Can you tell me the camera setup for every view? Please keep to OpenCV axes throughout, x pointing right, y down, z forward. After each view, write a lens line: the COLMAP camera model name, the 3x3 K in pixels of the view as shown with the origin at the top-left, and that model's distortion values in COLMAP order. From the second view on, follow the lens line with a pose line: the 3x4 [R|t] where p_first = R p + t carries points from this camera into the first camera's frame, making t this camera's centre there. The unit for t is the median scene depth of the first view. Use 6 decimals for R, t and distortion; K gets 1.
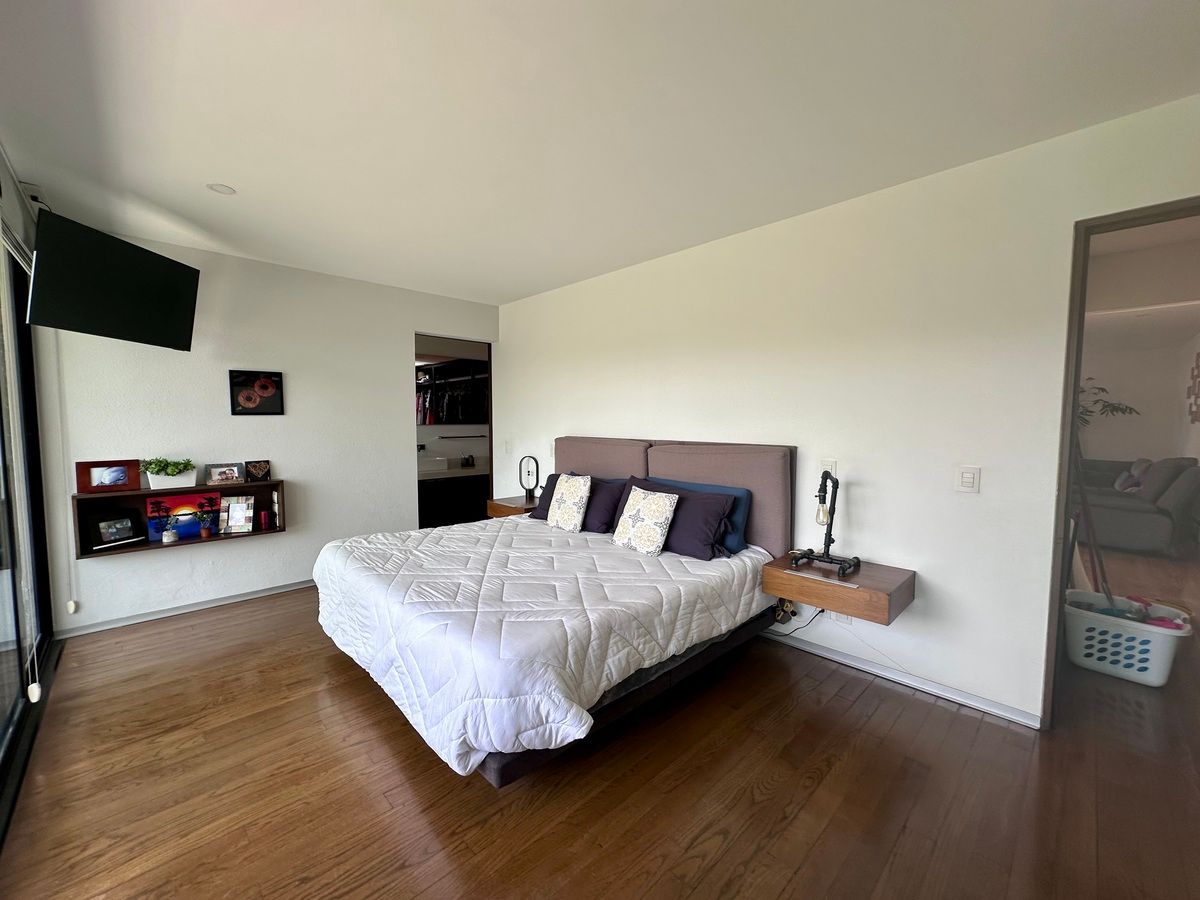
lens RADIAL K [[482.4, 0, 600.0], [0, 482.4, 450.0], [0, 0, 1]] dist [0.001800, 0.000061]
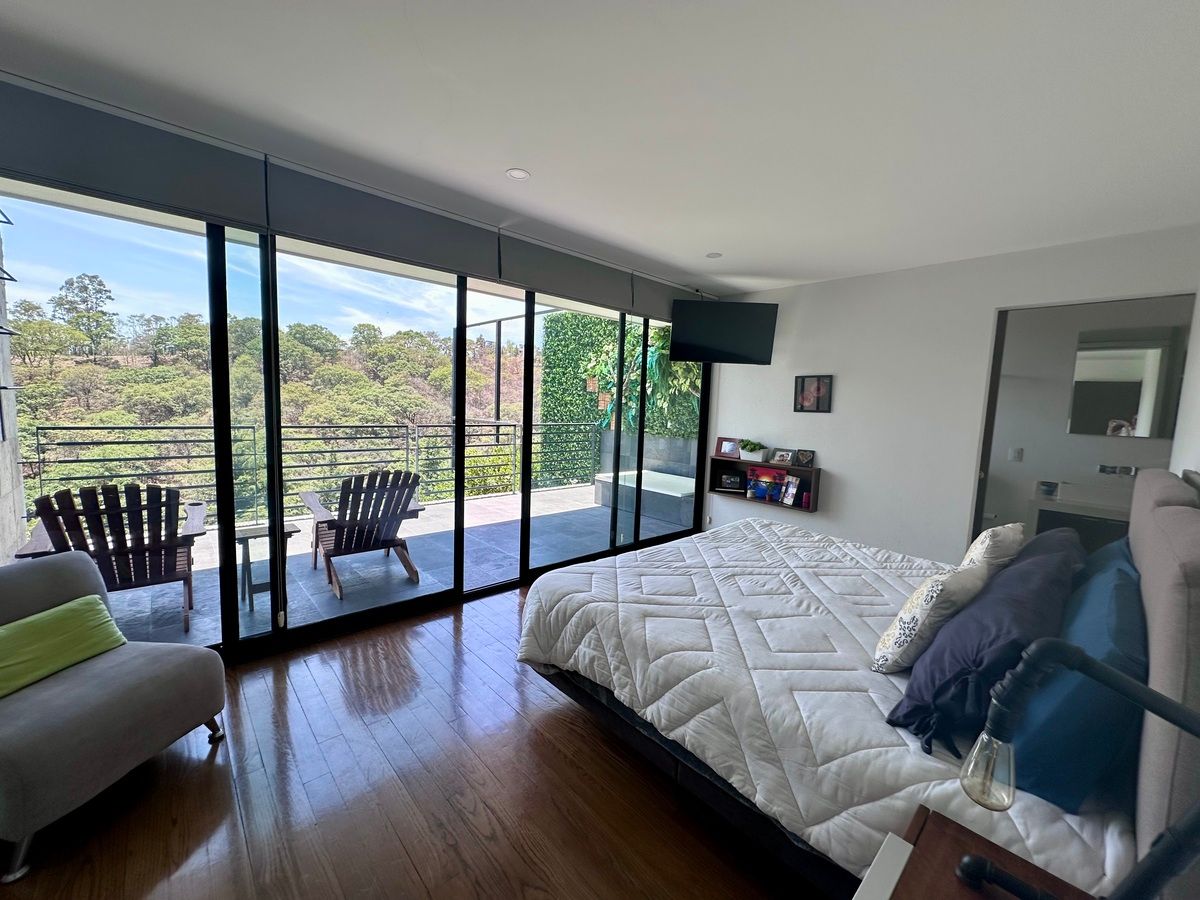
lens RADIAL K [[480.5, 0, 600.0], [0, 480.5, 450.0], [0, 0, 1]] dist [-0.000882, 0.000054]
pose [[-0.020925, 0.096833, -0.995081, 0.548079], [-0.099574, 0.990148, 0.098446, -0.048947], [0.994810, 0.101144, -0.011076, 0.549733]]
